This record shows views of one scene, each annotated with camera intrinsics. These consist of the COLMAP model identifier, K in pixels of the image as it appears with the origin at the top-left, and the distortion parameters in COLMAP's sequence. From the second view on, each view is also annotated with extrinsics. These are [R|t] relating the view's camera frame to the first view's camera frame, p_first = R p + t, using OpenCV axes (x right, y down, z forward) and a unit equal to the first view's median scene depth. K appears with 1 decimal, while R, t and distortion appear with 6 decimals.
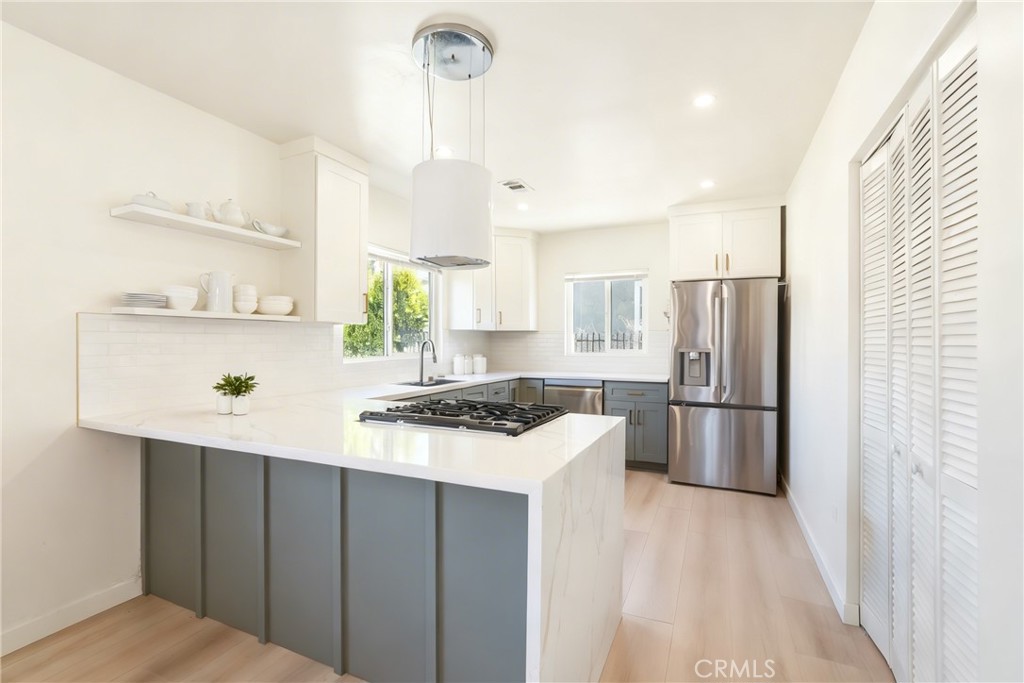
lens RADIAL K [[461.4, 0, 511.1], [0, 461.4, 341.6], [0, 0, 1]] dist [0.013329, 0.000270]
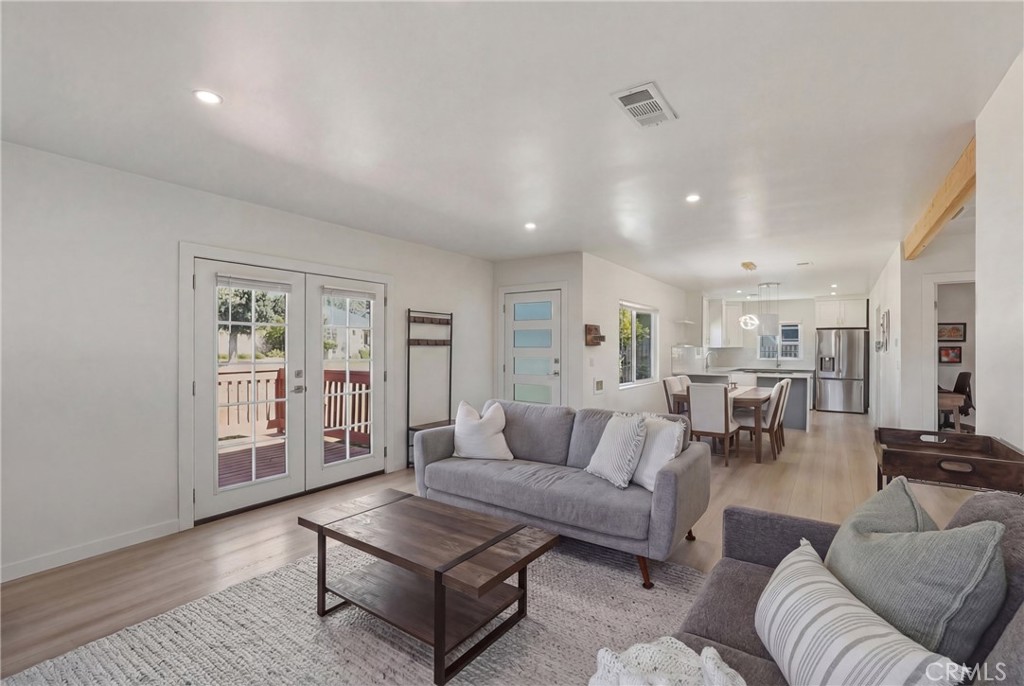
lens RADIAL K [[461.4, 0, 509.5], [0, 461.4, 343.9], [0, 0, 1]] dist [0.013329, 0.000270]
pose [[0.984355, 0.002089, -0.176185, -0.752514], [-0.003424, 0.999968, -0.007273, -0.023710], [0.176165, 0.007762, 0.984330, -1.561717]]
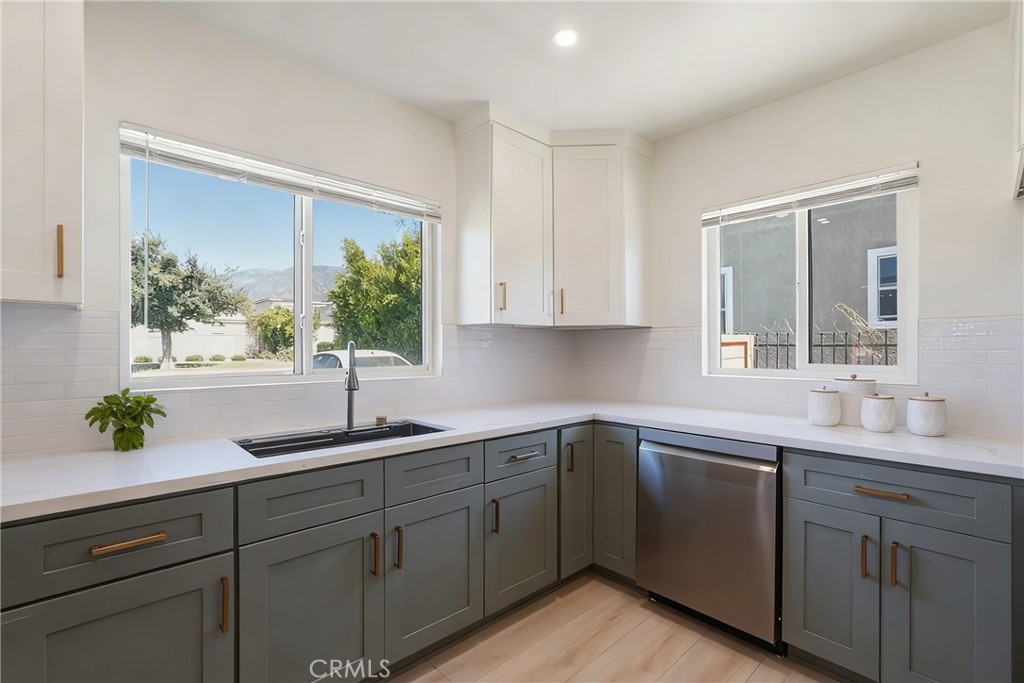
lens RADIAL K [[461.4, 0, 514.0], [0, 461.4, 345.1], [0, 0, 1]] dist [0.013329, 0.000270]
pose [[0.926082, 0.000423, -0.377322, 0.138039], [0.000356, 0.999998, 0.001995, -0.003308], [0.377322, -0.001981, 0.926080, 0.544889]]
